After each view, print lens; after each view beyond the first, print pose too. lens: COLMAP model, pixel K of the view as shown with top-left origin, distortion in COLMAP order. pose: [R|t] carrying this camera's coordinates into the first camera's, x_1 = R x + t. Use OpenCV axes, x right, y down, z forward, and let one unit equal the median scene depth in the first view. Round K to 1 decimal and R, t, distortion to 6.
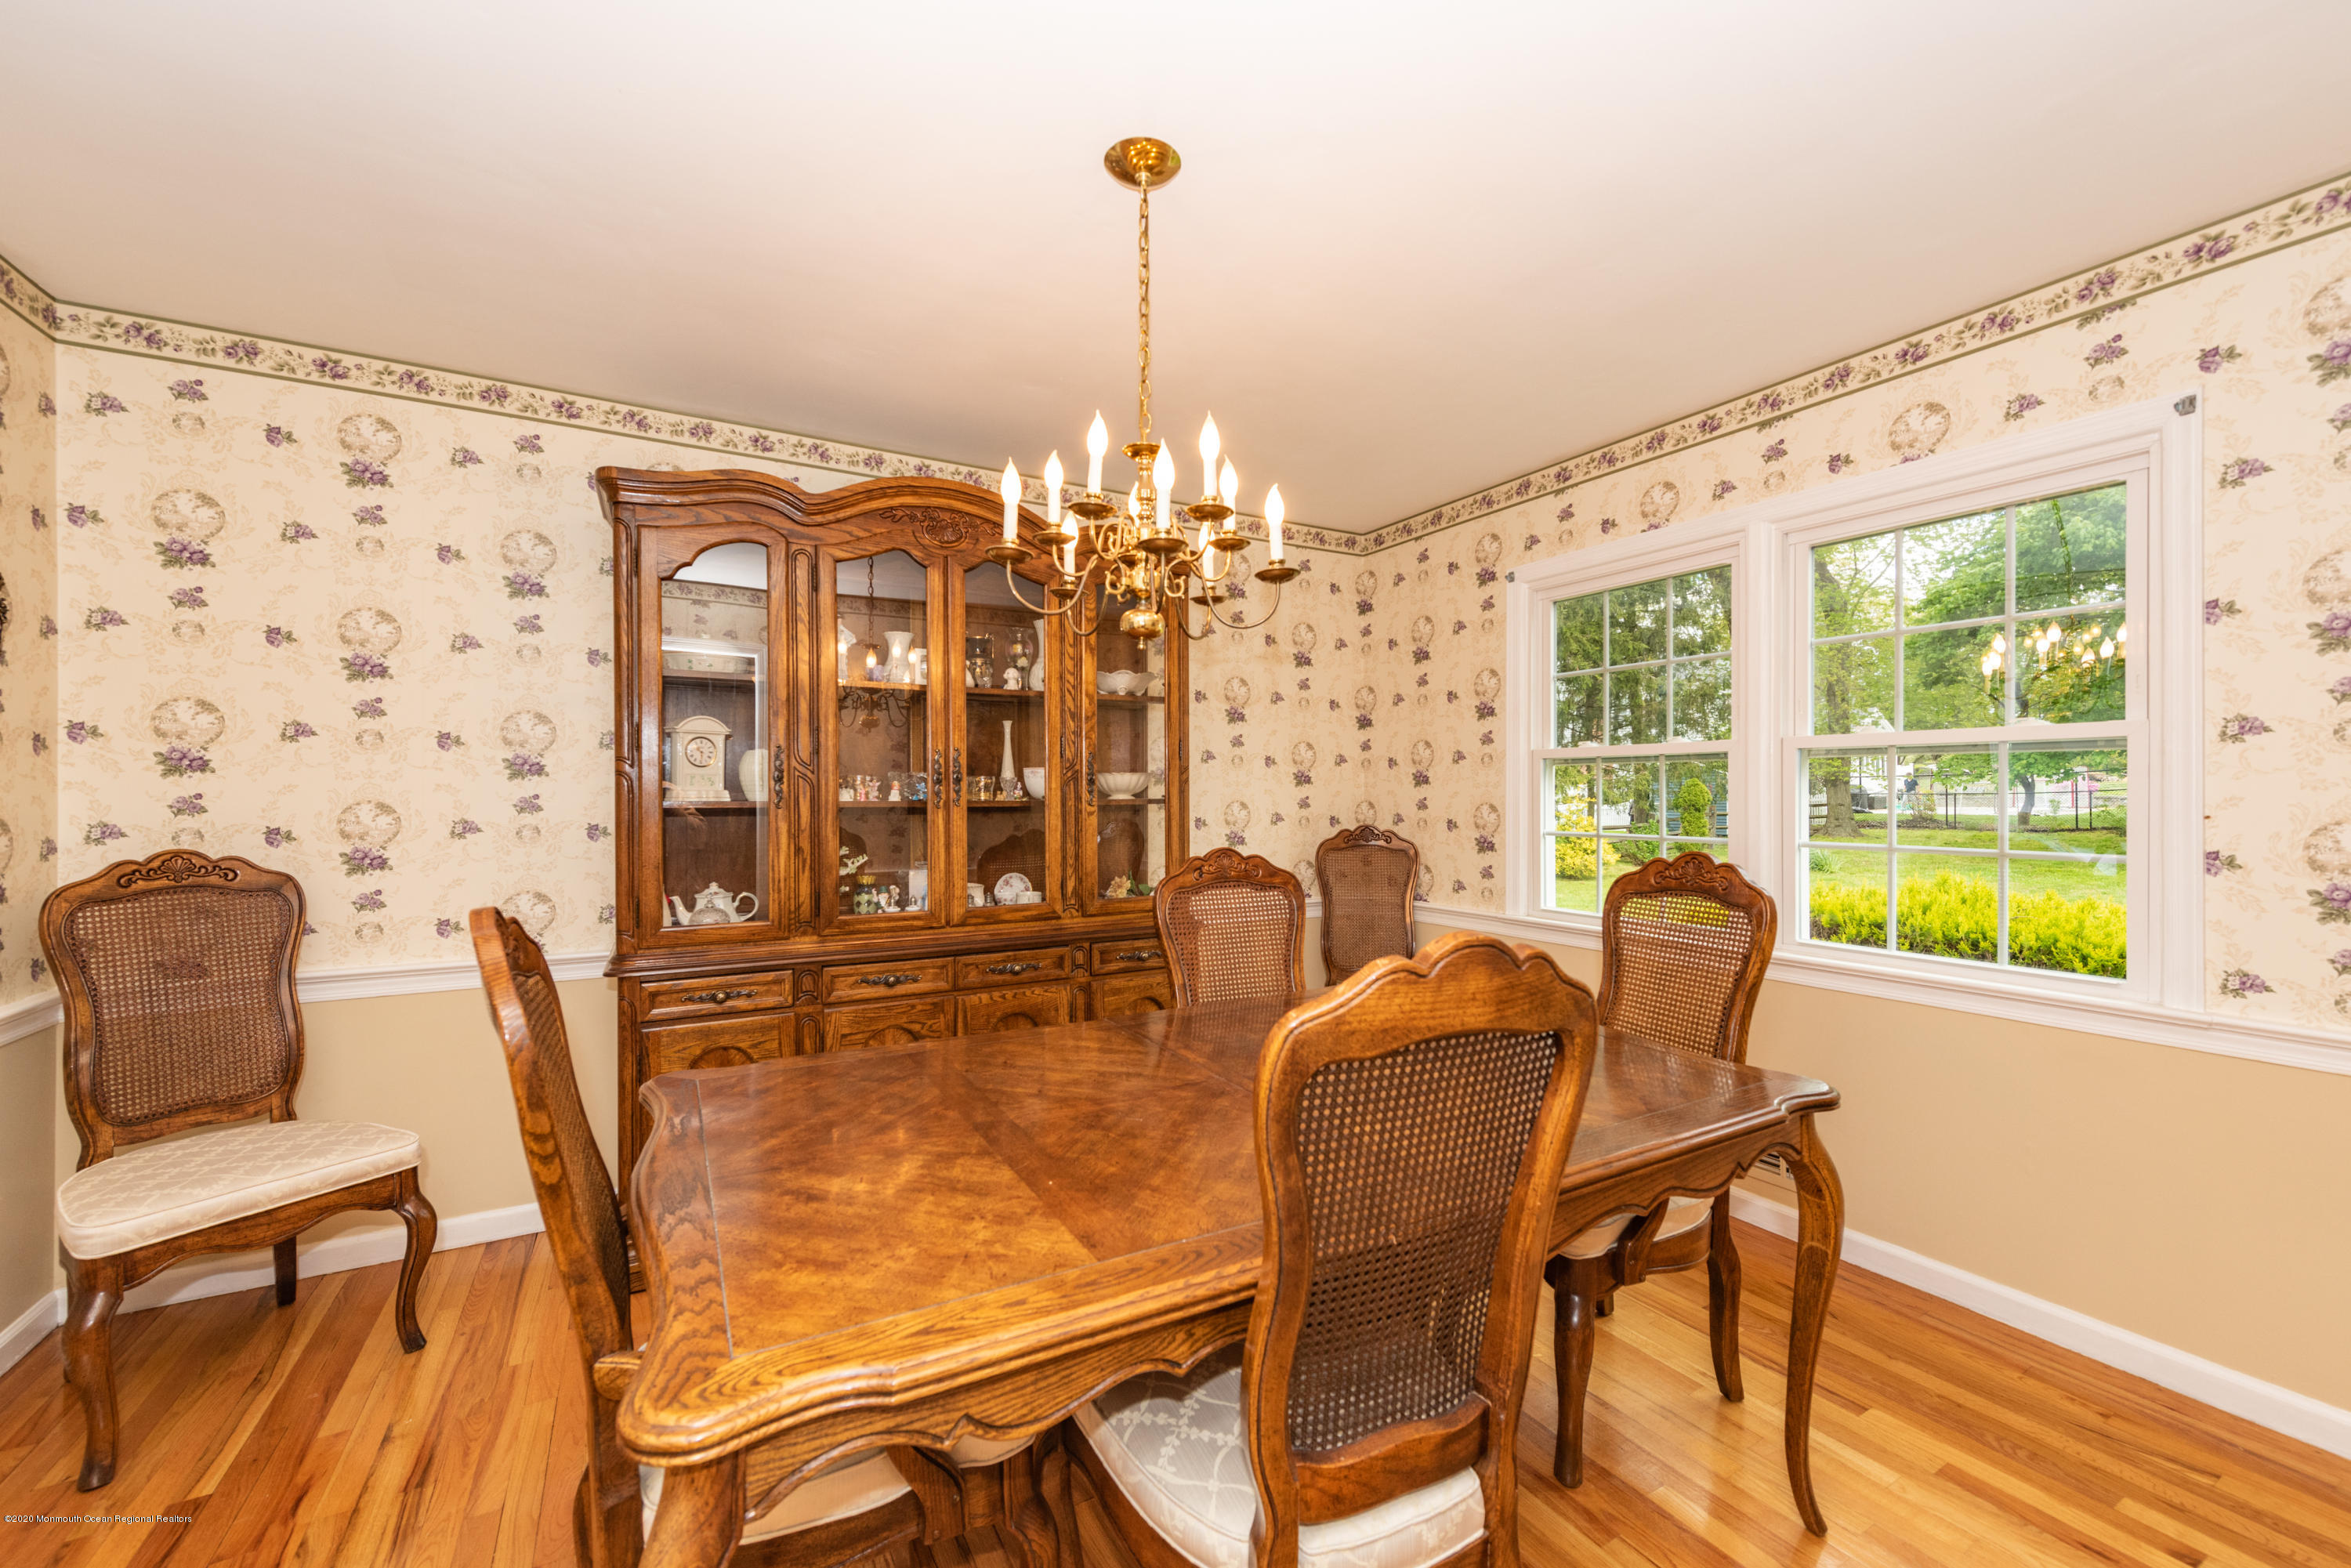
lens RADIAL K [[940.8, 0, 1191.0], [0, 940.8, 795.5], [0, 0, 1]] dist [-0.000431, 0.000048]
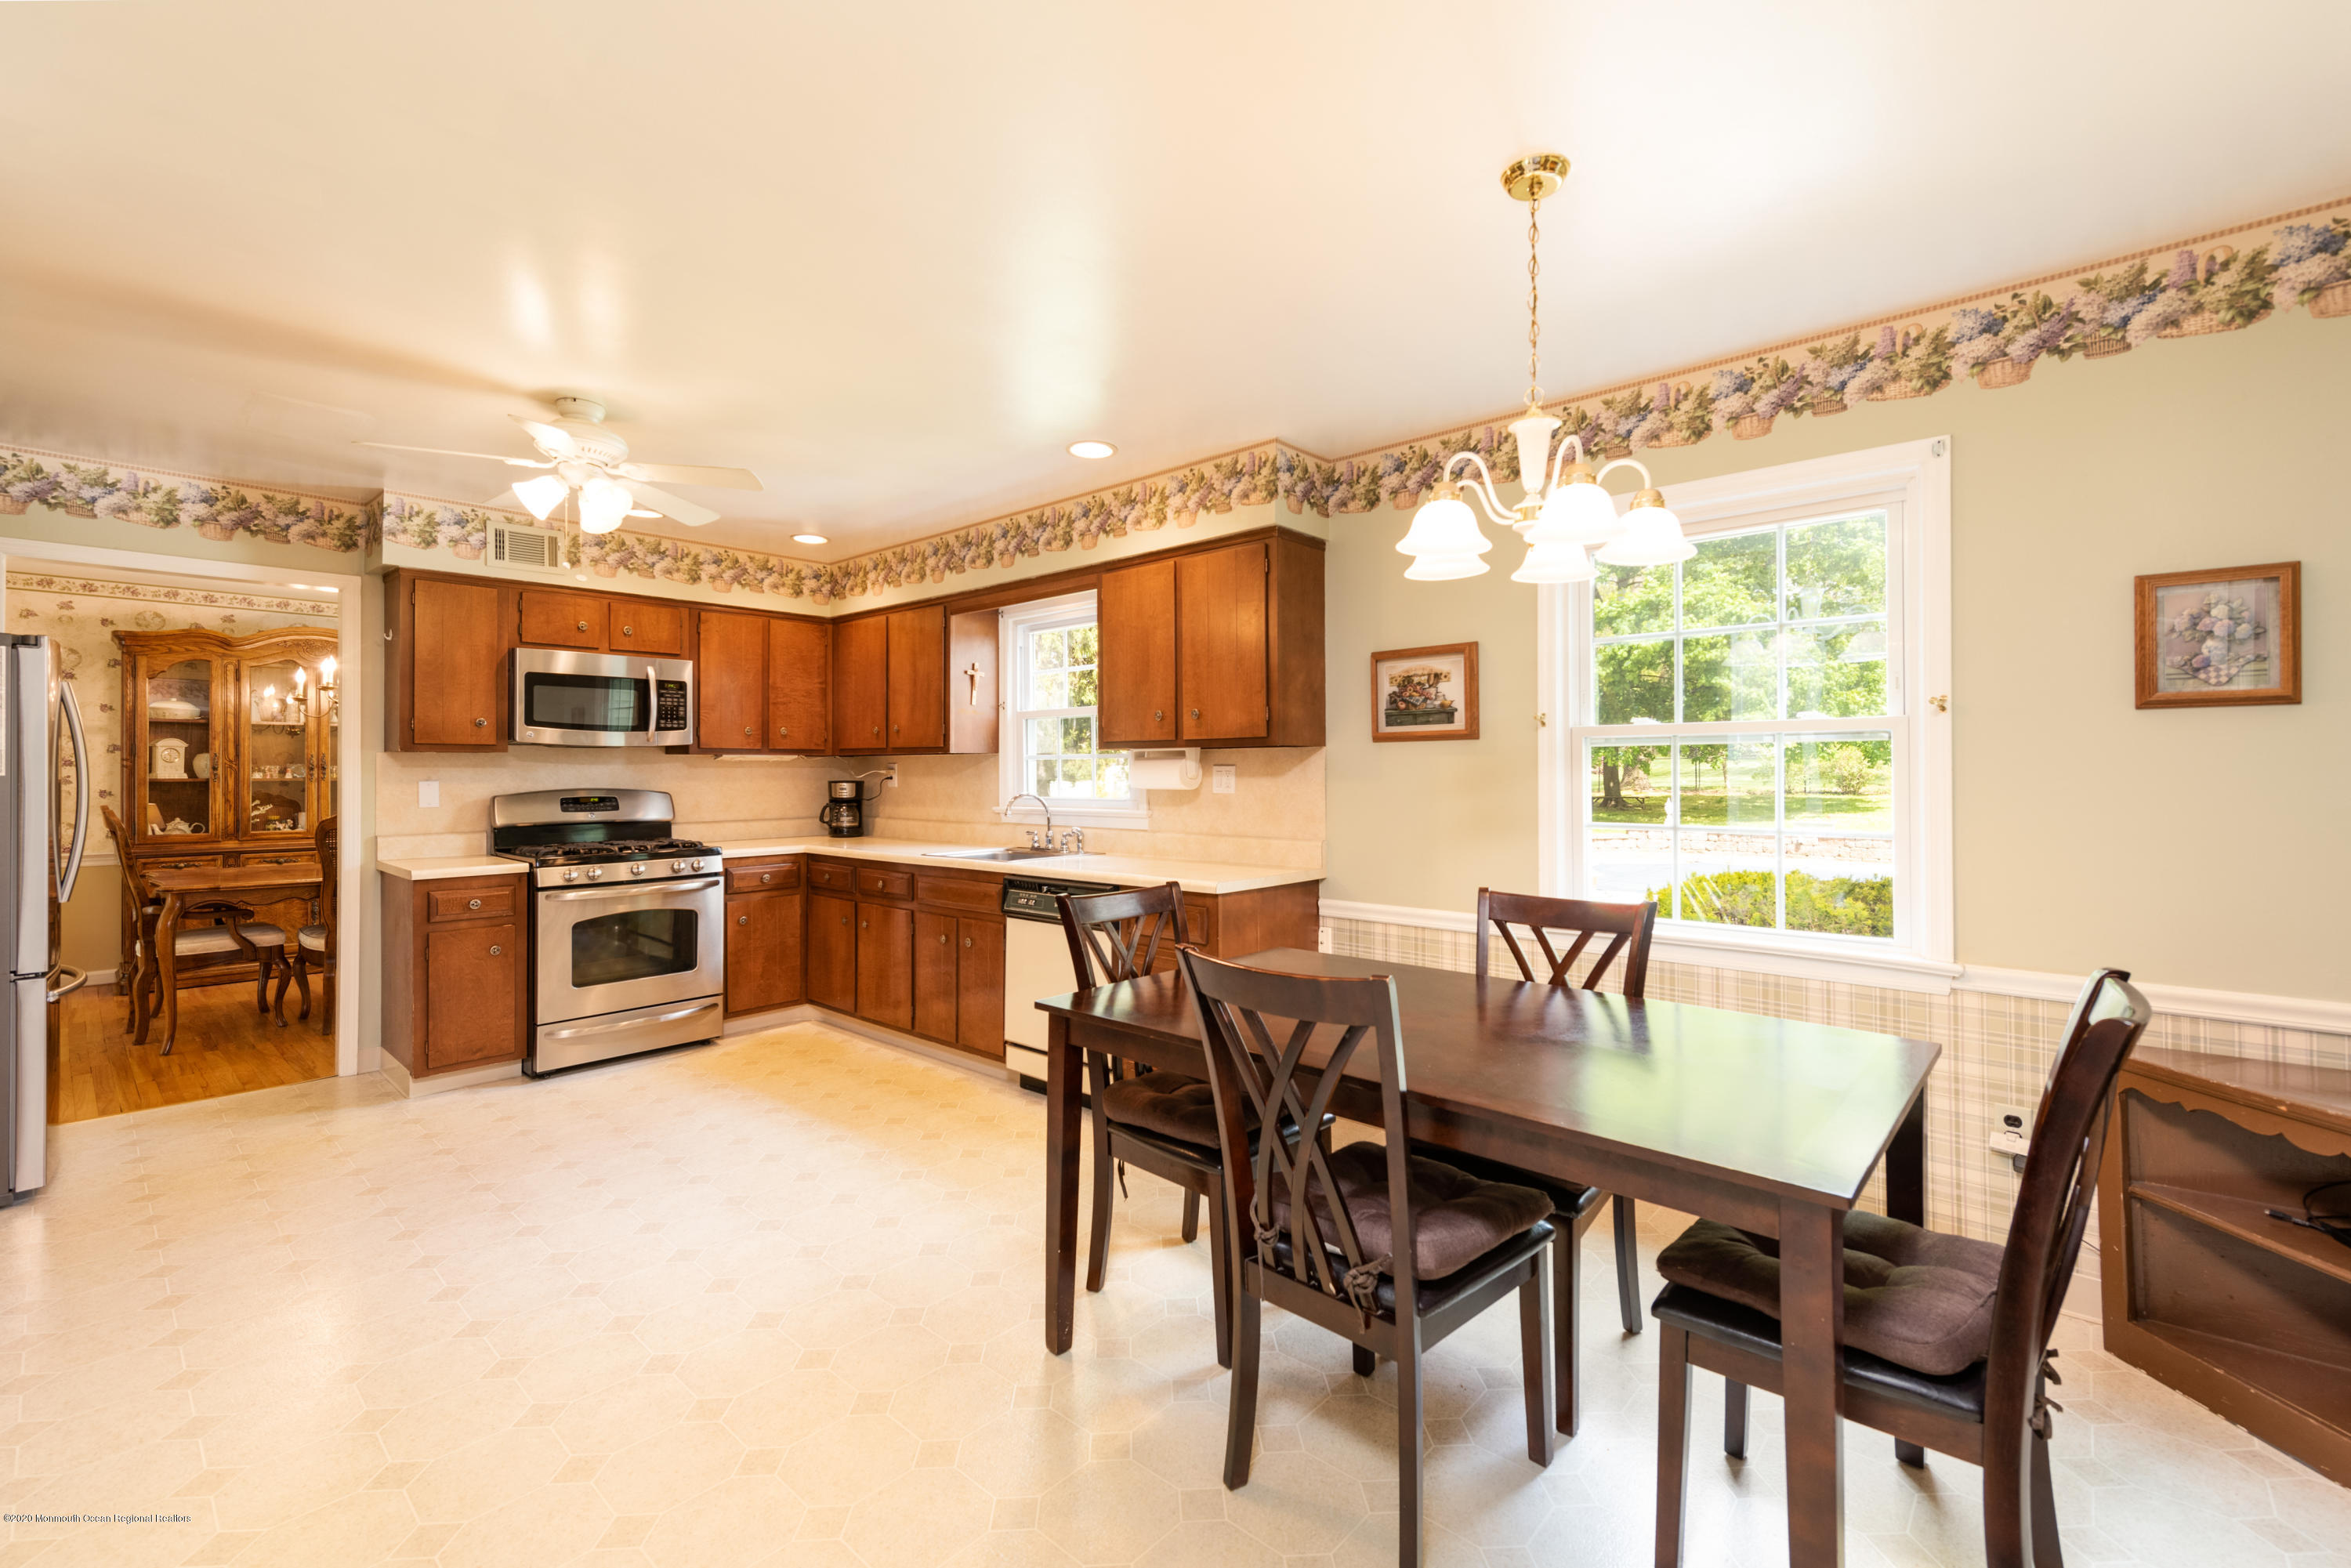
lens RADIAL K [[1001.2, 0, 1174.0], [0, 1001.2, 768.0], [0, 0, 1]] dist [0.001592, -0.000017]
pose [[0.954038, -0.000339, 0.299686, 0.996584], [0.001007, 0.999997, -0.002075, -0.011221], [-0.299684, 0.002281, 0.954036, -1.906416]]
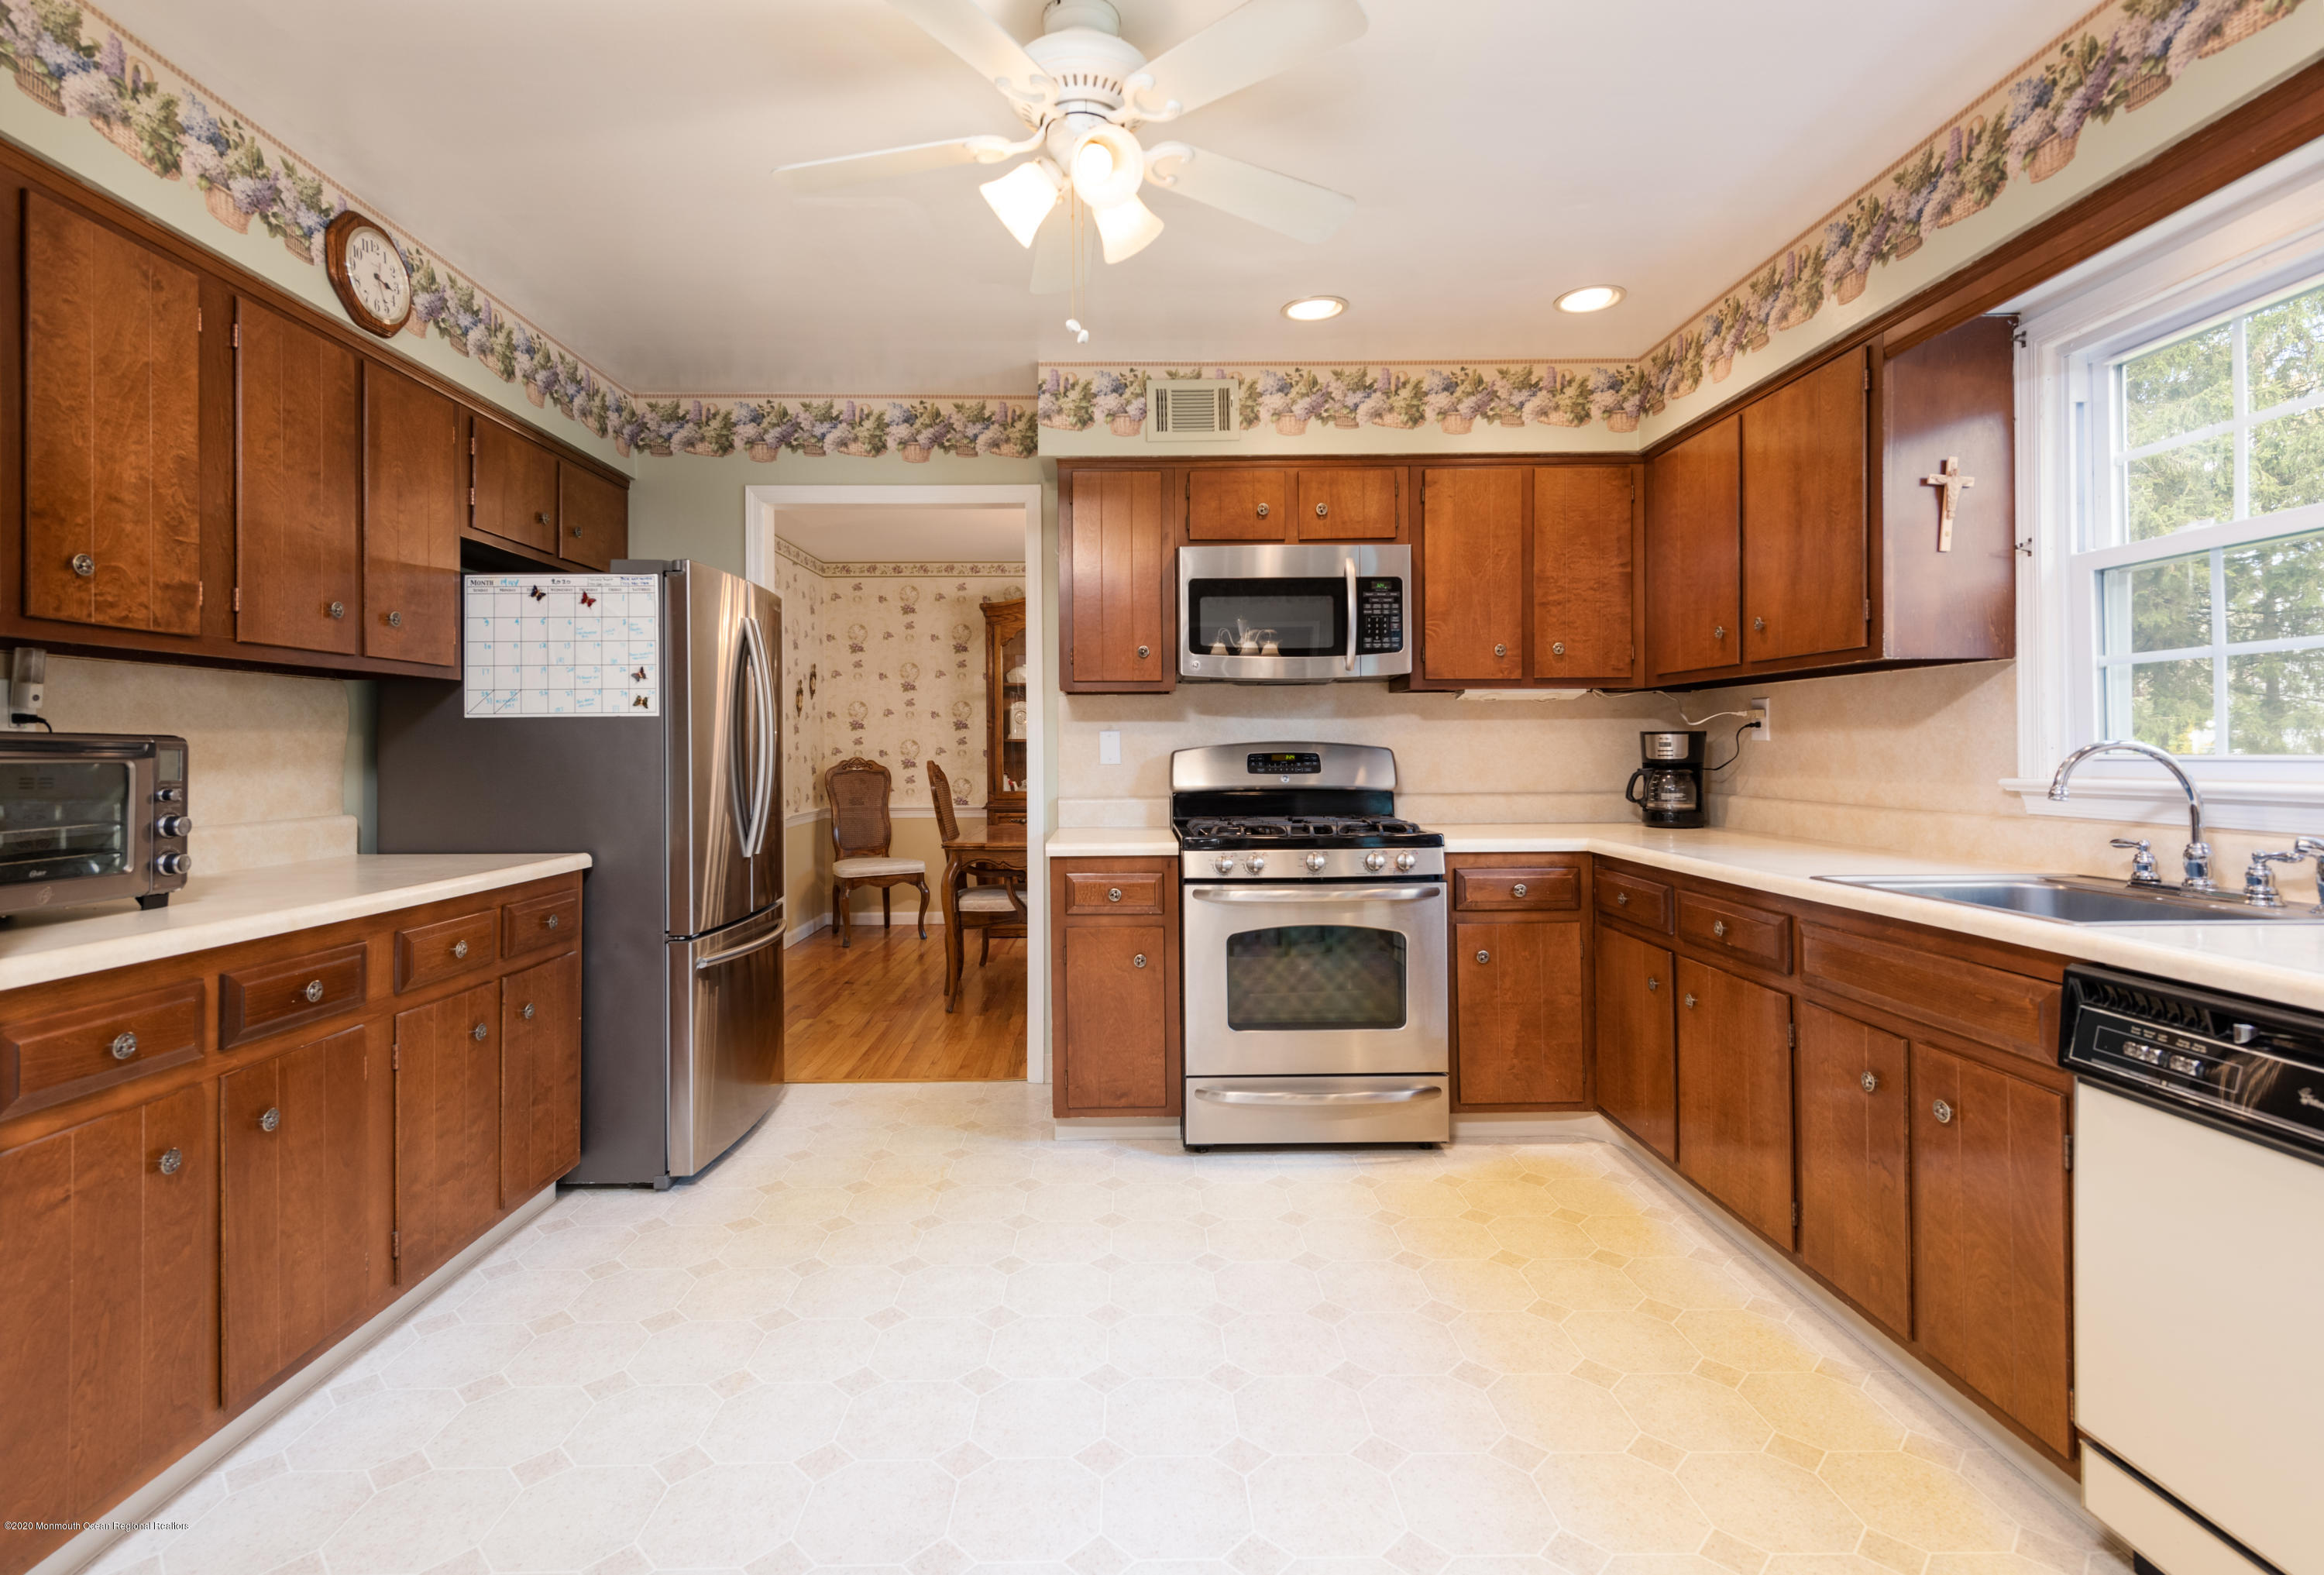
lens RADIAL K [[1093.9, 0, 1135.5], [0, 1093.9, 737.5], [0, 0, 1]] dist [0.014271, -0.001722]
pose [[0.870364, -0.008148, -0.492341, 1.057111], [0.005100, 0.999959, -0.007532, 0.024246], [0.492382, 0.004045, 0.870370, -1.209428]]
